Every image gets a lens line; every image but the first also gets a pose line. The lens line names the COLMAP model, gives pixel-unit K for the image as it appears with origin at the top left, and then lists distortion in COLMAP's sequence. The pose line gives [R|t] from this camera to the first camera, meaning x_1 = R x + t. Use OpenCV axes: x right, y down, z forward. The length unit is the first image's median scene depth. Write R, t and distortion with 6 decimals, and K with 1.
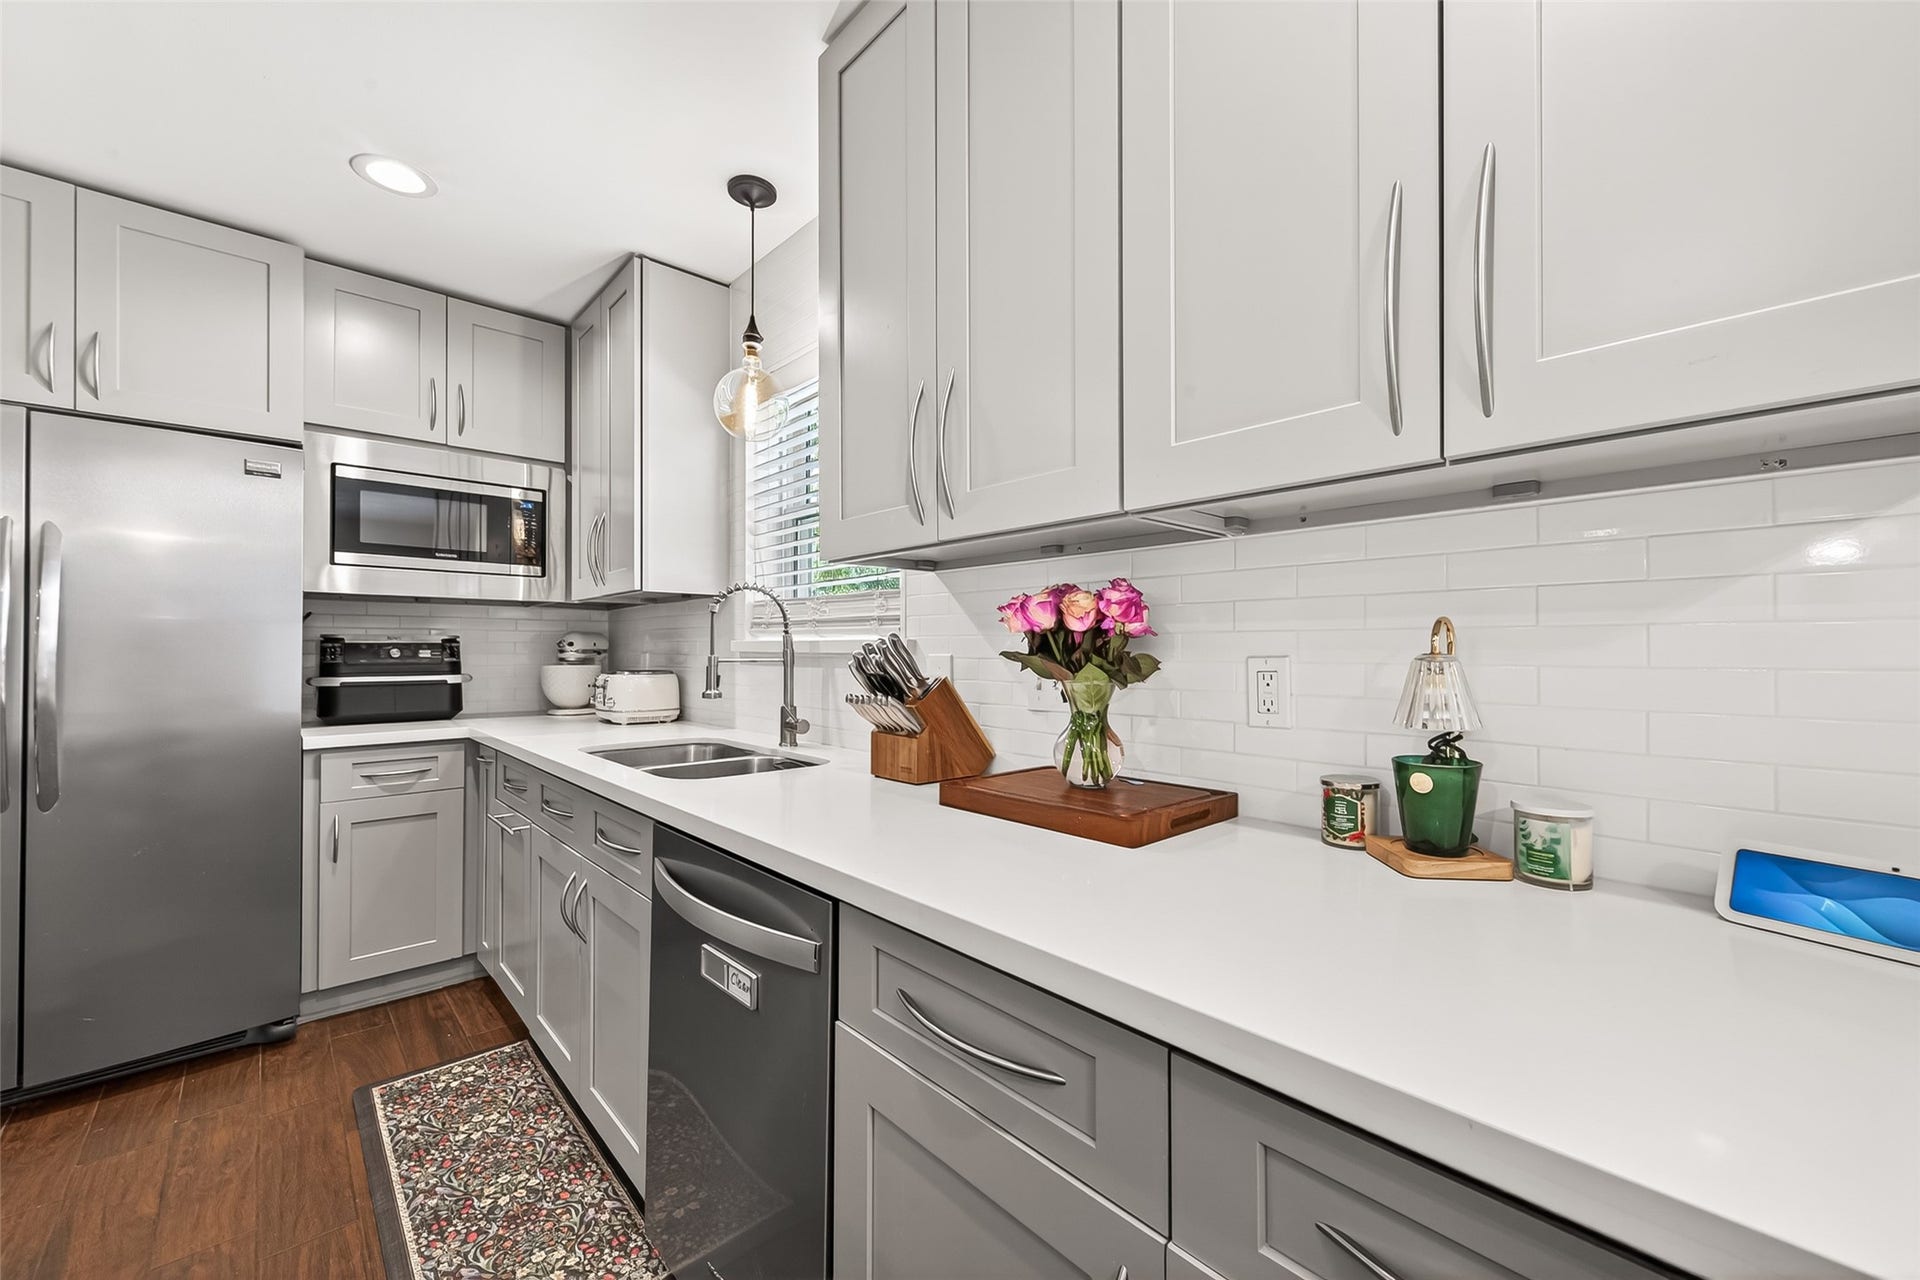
lens RADIAL K [[745.1, 0, 968.9], [0, 745.1, 648.1], [0, 0, 1]] dist [-0.000641, -0.000052]
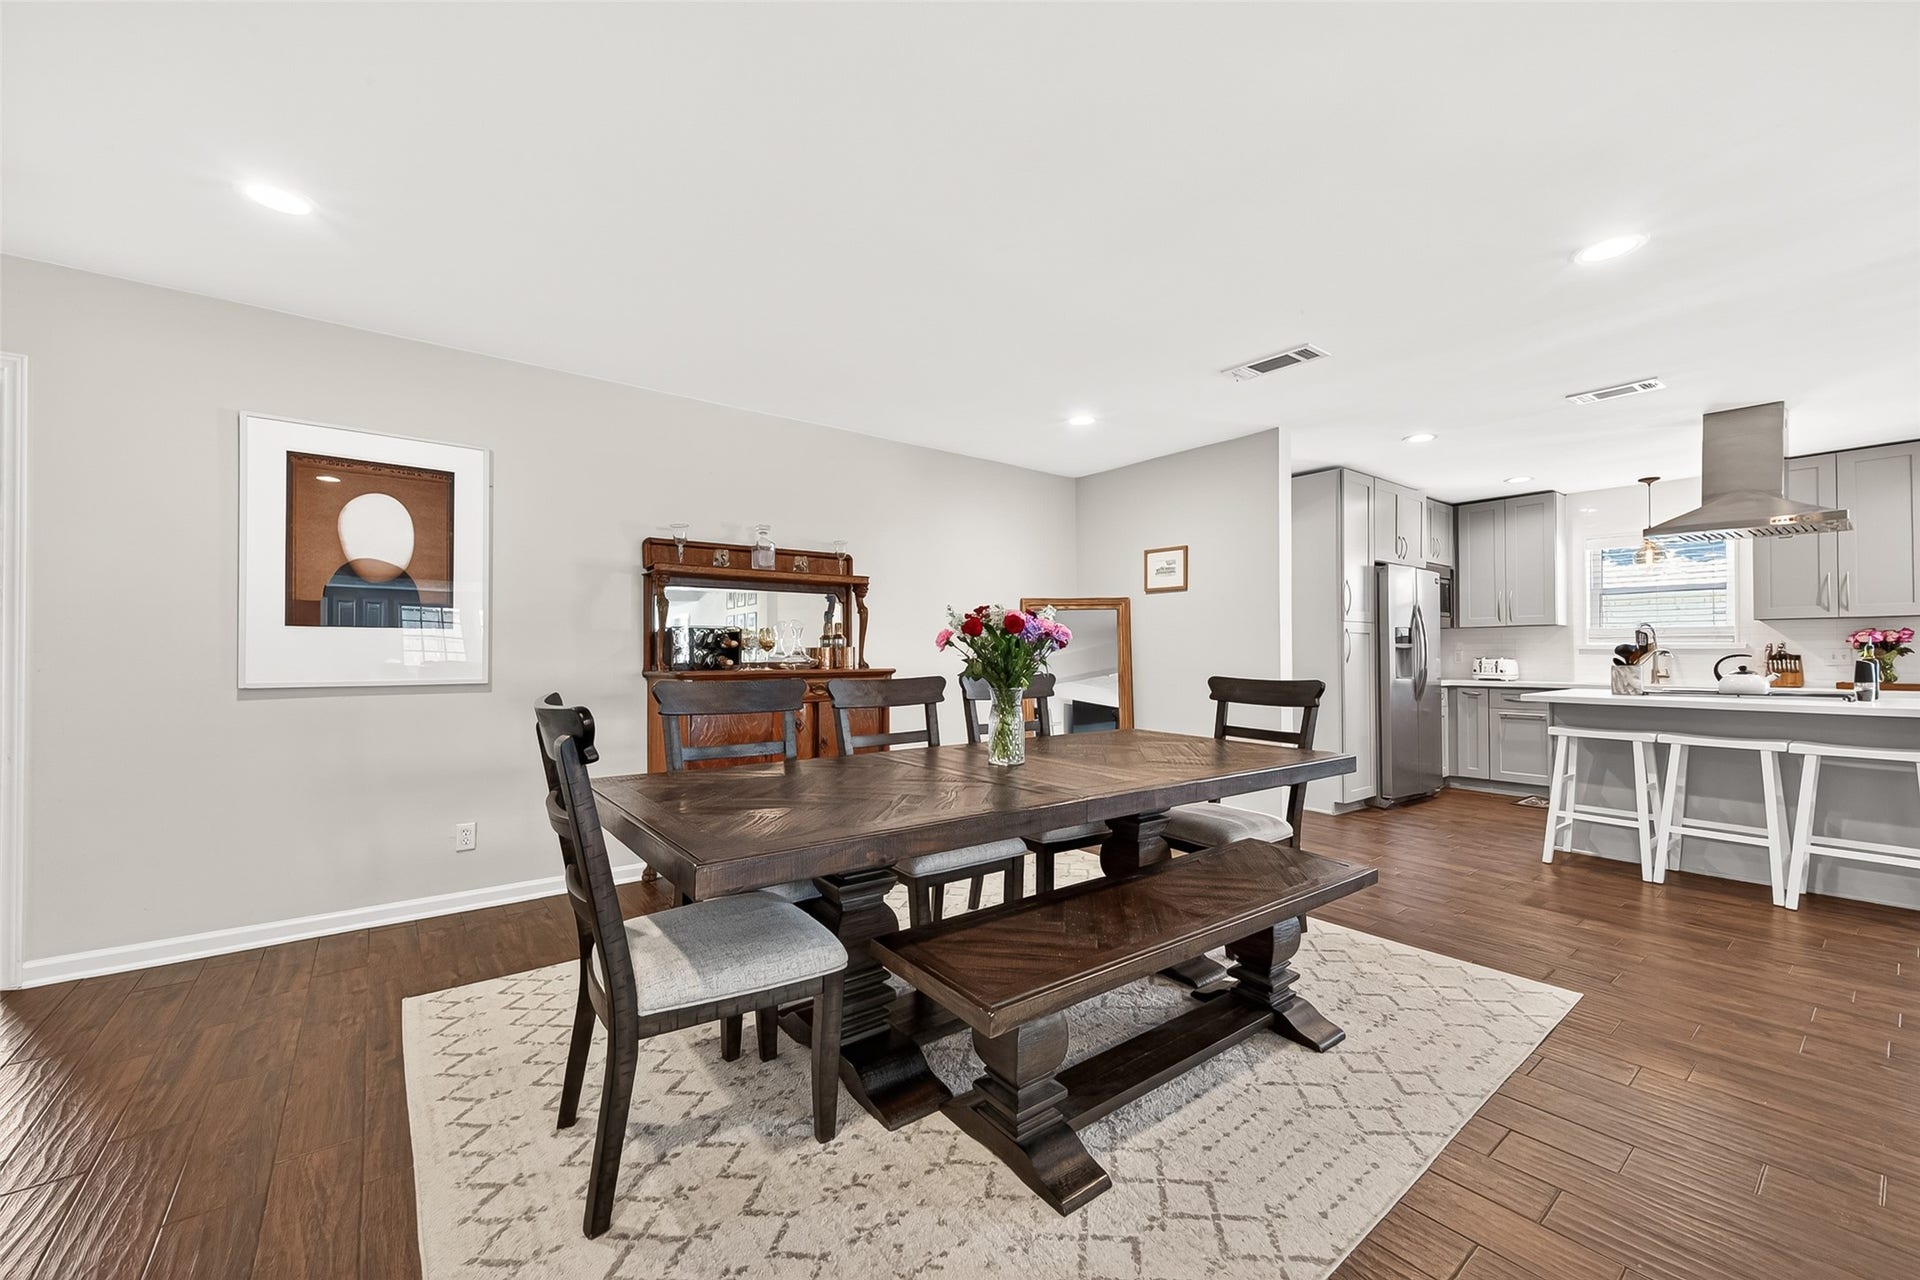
lens RADIAL K [[745.1, 0, 966.6], [0, 745.1, 641.2], [0, 0, 1]] dist [-0.000641, -0.000052]
pose [[0.995509, -0.001804, -0.094648, -3.277668], [0.000045, 0.999827, -0.018576, 0.036190], [0.094665, 0.018489, 0.995337, -2.527616]]
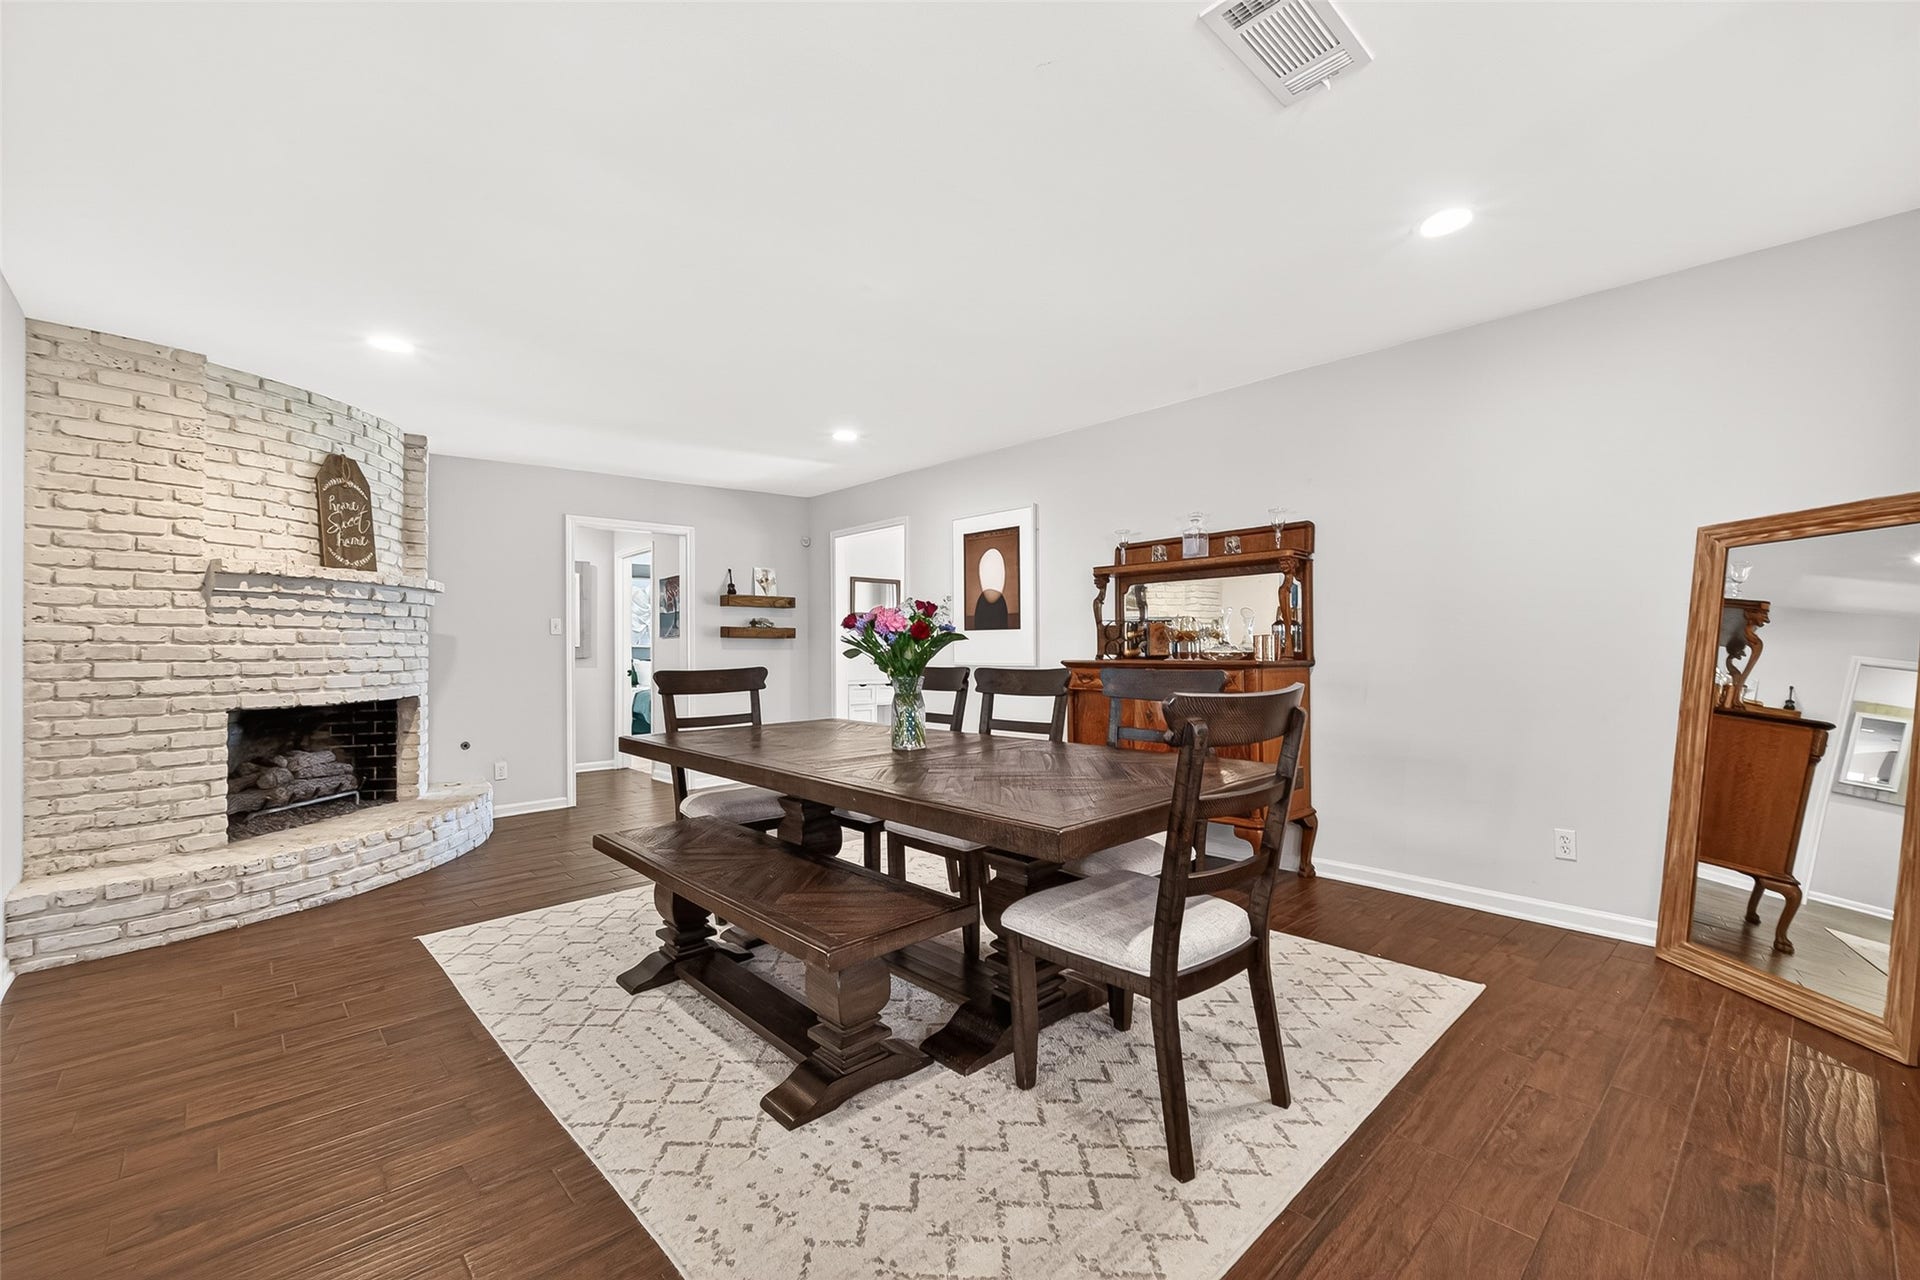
lens RADIAL K [[805.6, 0, 969.1], [0, 805.6, 644.5], [0, 0, 1]] dist [0.001874, -0.000044]
pose [[-0.005599, -0.006274, -0.999965, -1.546520], [0.007194, 0.999954, -0.006314, 0.043974], [0.999958, -0.007229, -0.005553, -0.815873]]
